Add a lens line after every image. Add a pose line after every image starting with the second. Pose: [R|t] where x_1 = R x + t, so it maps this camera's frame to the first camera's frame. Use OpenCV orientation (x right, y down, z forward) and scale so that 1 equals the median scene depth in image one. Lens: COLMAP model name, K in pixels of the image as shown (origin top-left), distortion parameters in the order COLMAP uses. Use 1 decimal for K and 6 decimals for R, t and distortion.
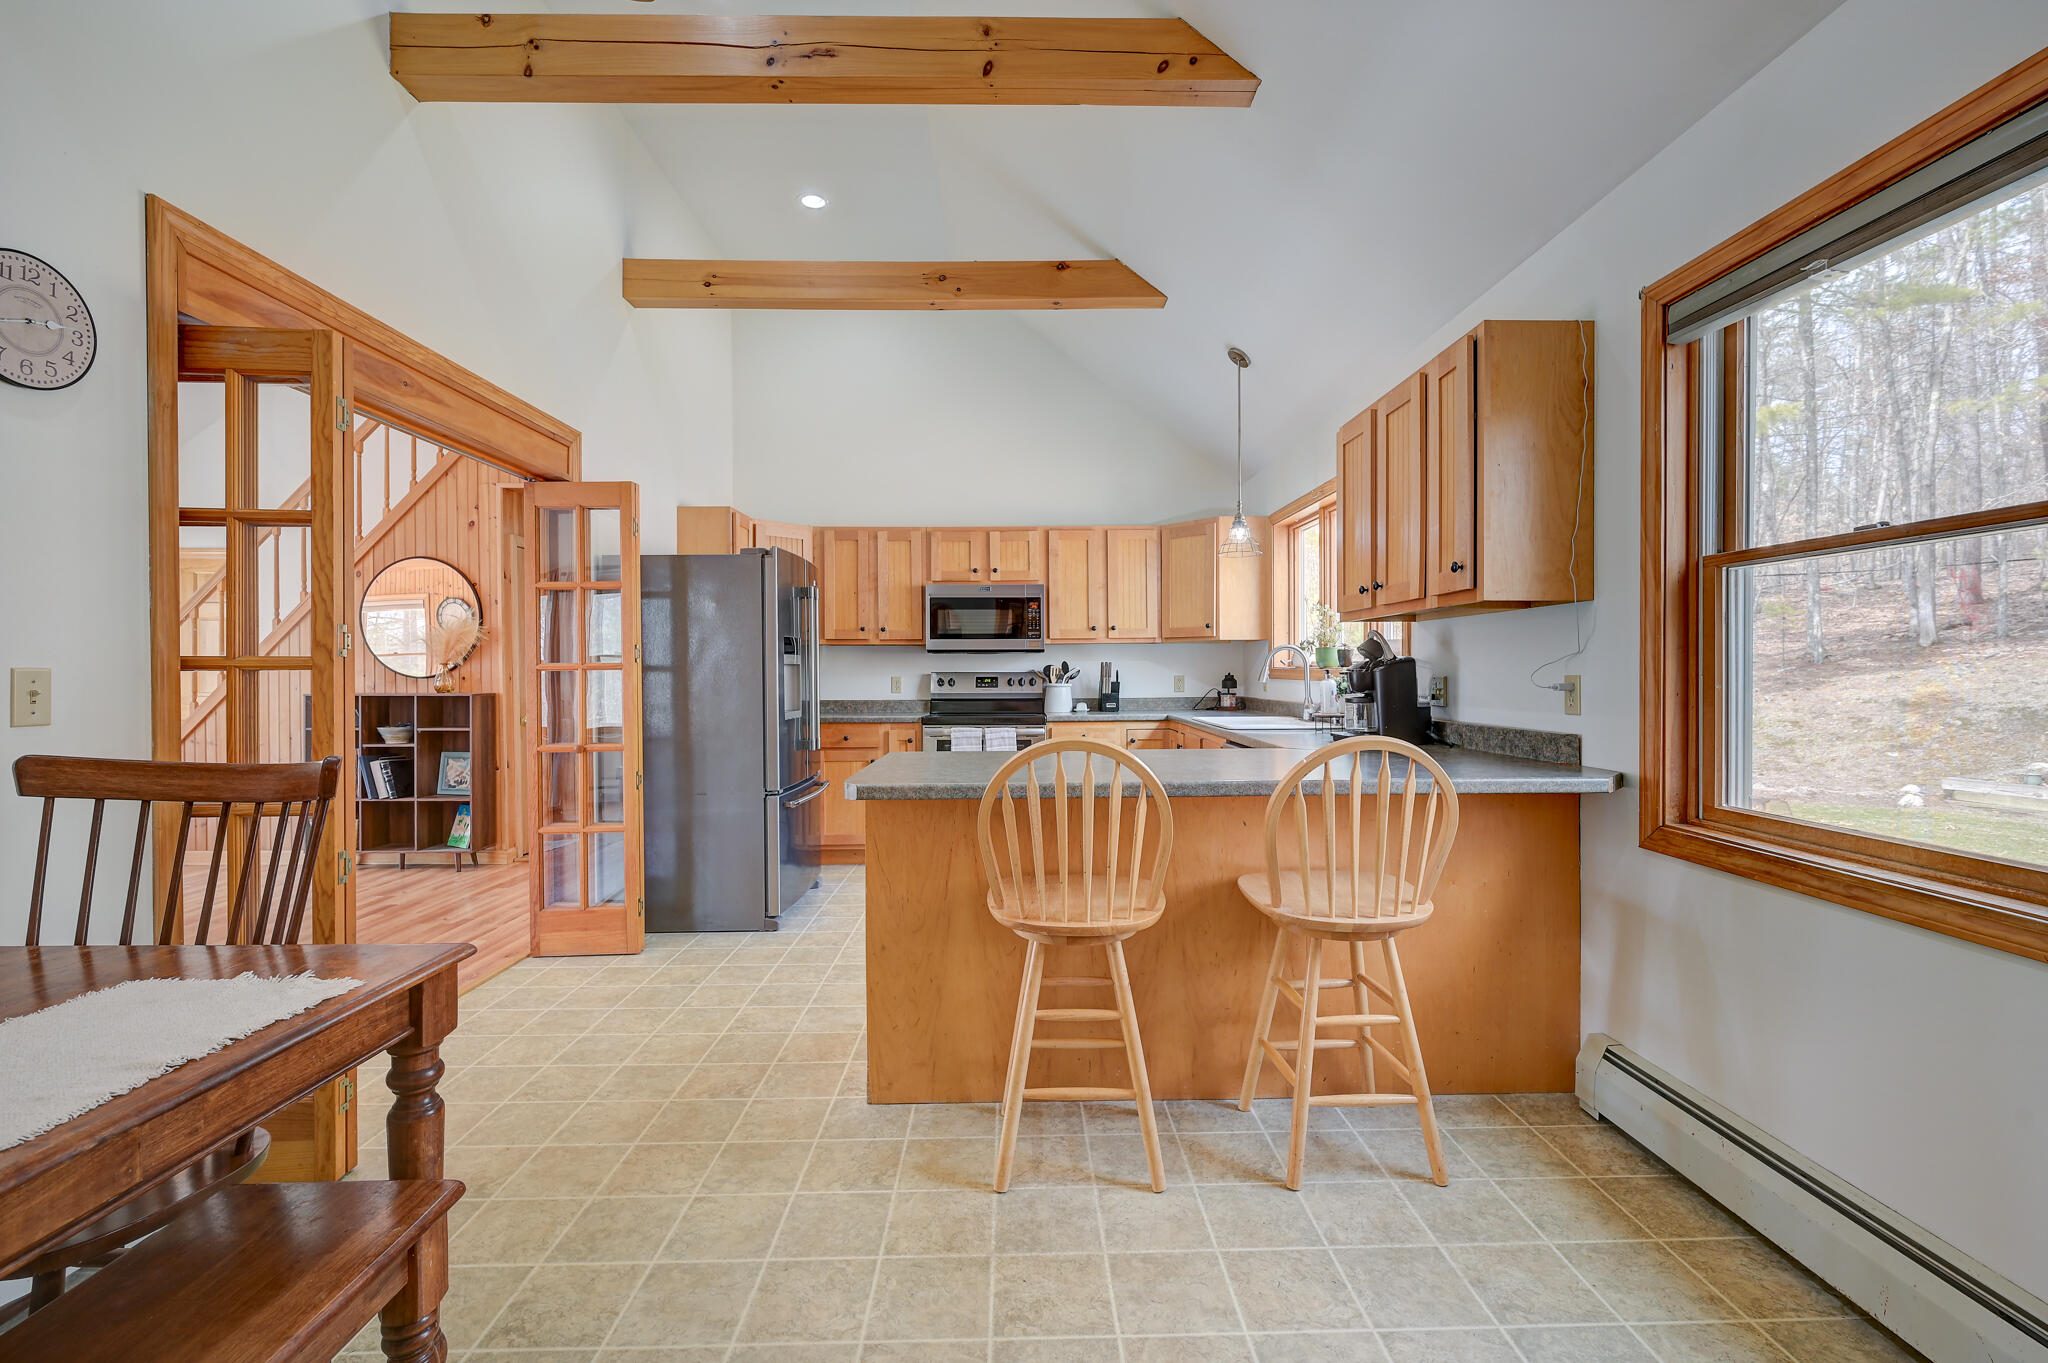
lens RADIAL K [[886.6, 0, 1024.5], [0, 886.6, 673.9], [0, 0, 1]] dist [-0.001545, 0.000108]
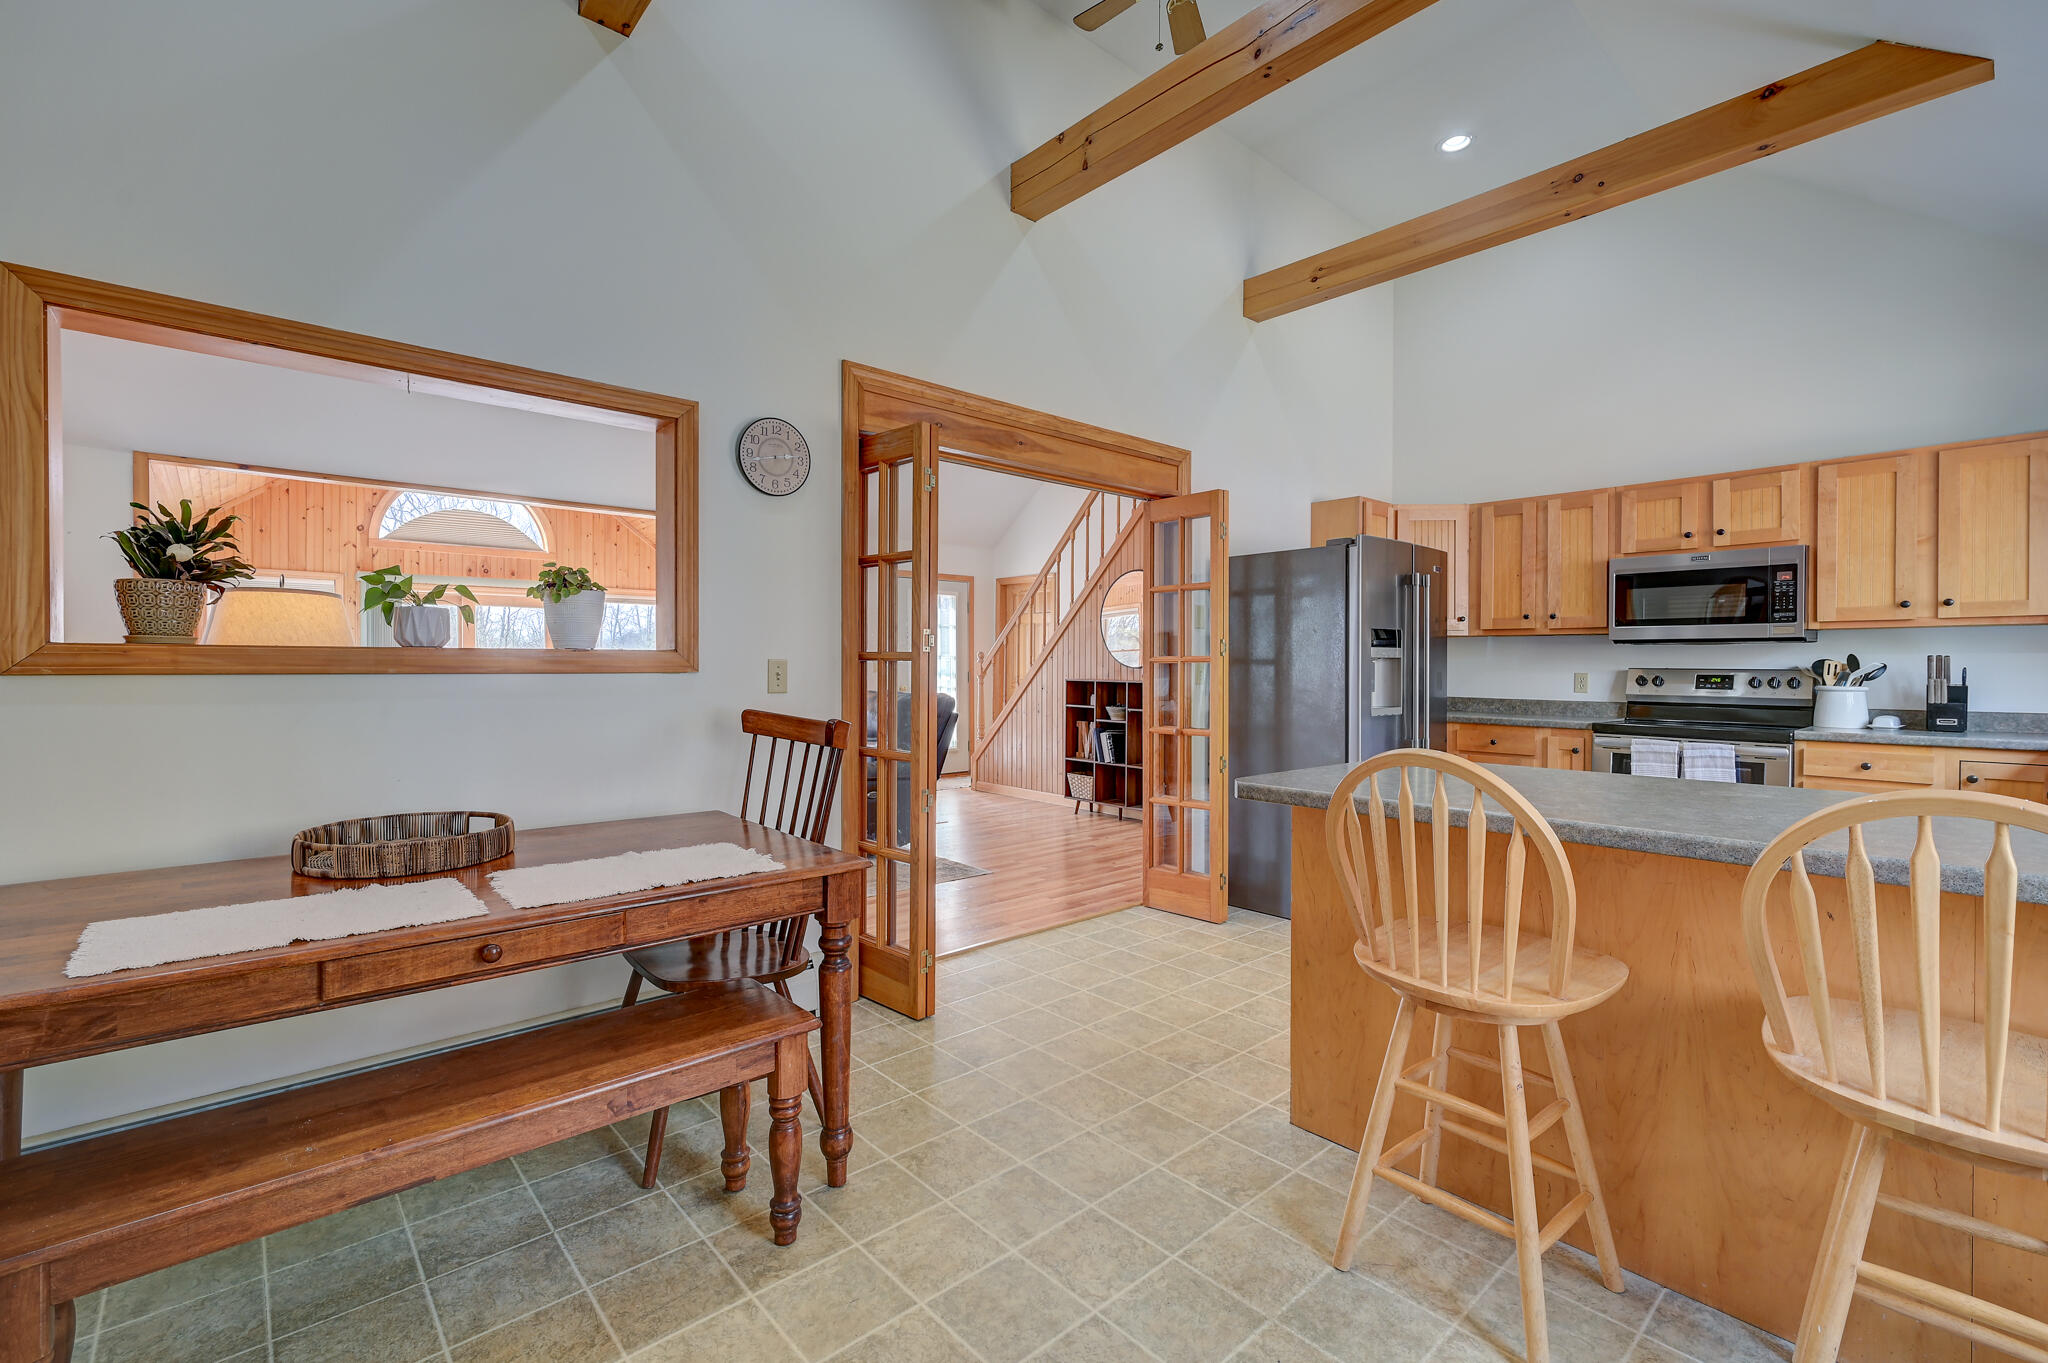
lens RADIAL K [[886.6, 0, 1024.5], [0, 886.6, 673.9], [0, 0, 1]] dist [-0.001545, 0.000108]
pose [[0.654257, 0.015454, -0.756114, 0.158638], [-0.009409, 0.999880, 0.012295, -0.001363], [0.756214, -0.000930, 0.654324, 0.076747]]
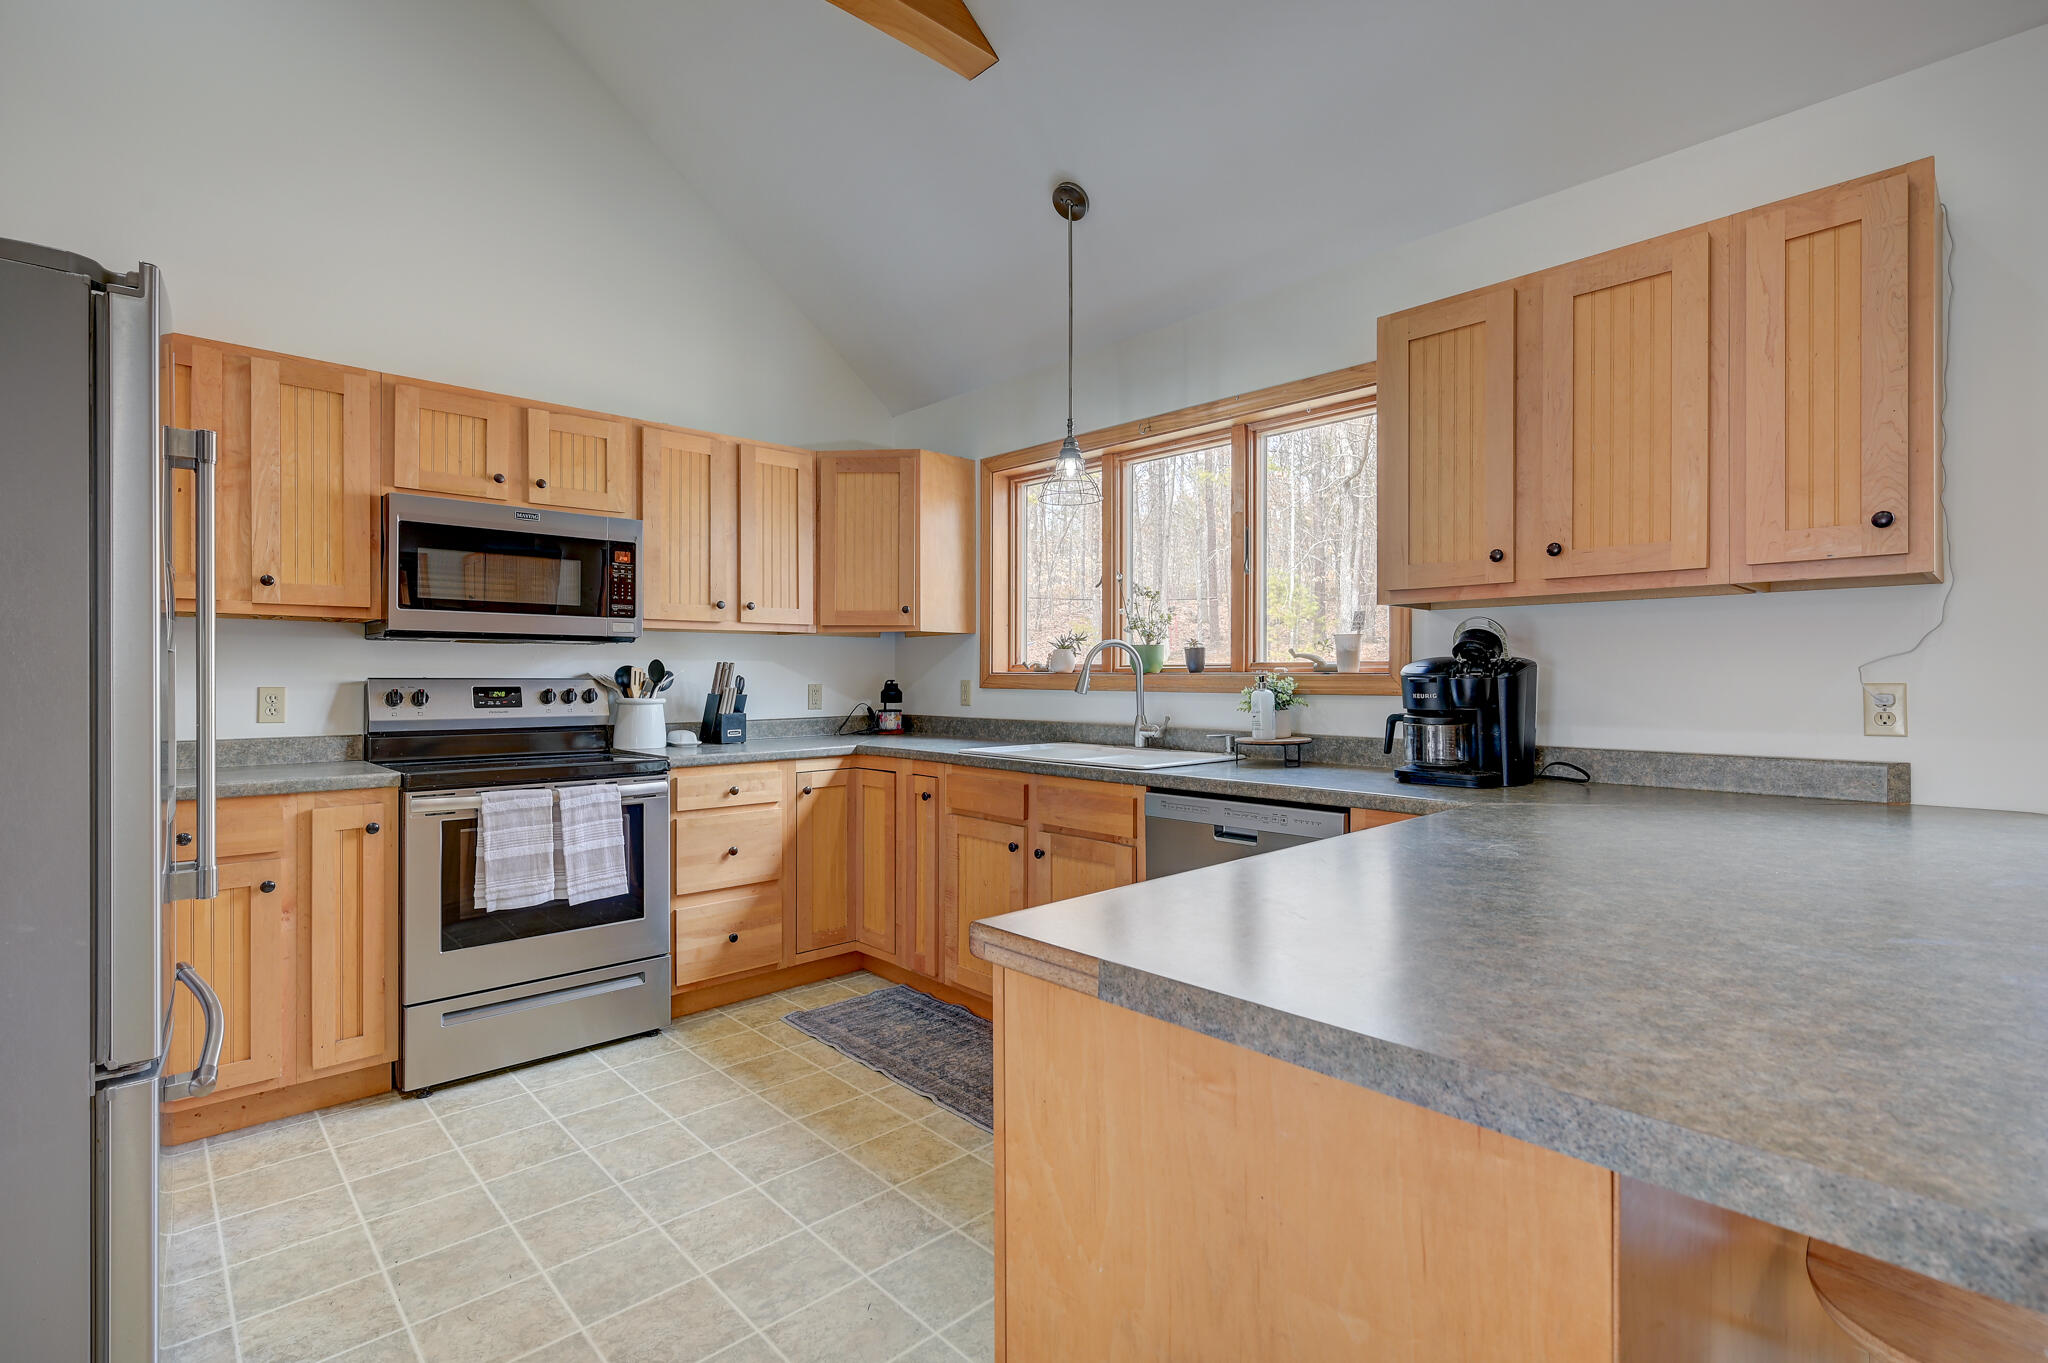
lens RADIAL K [[947.5, 0, 1027.1], [0, 947.5, 673.4], [0, 0, 1]] dist [0.001339, 0.000807]
pose [[0.736580, 0.007513, 0.676309, -0.213065], [-0.000427, 0.999943, -0.010643, 0.001266], [-0.676350, 0.007551, 0.736542, 0.420671]]
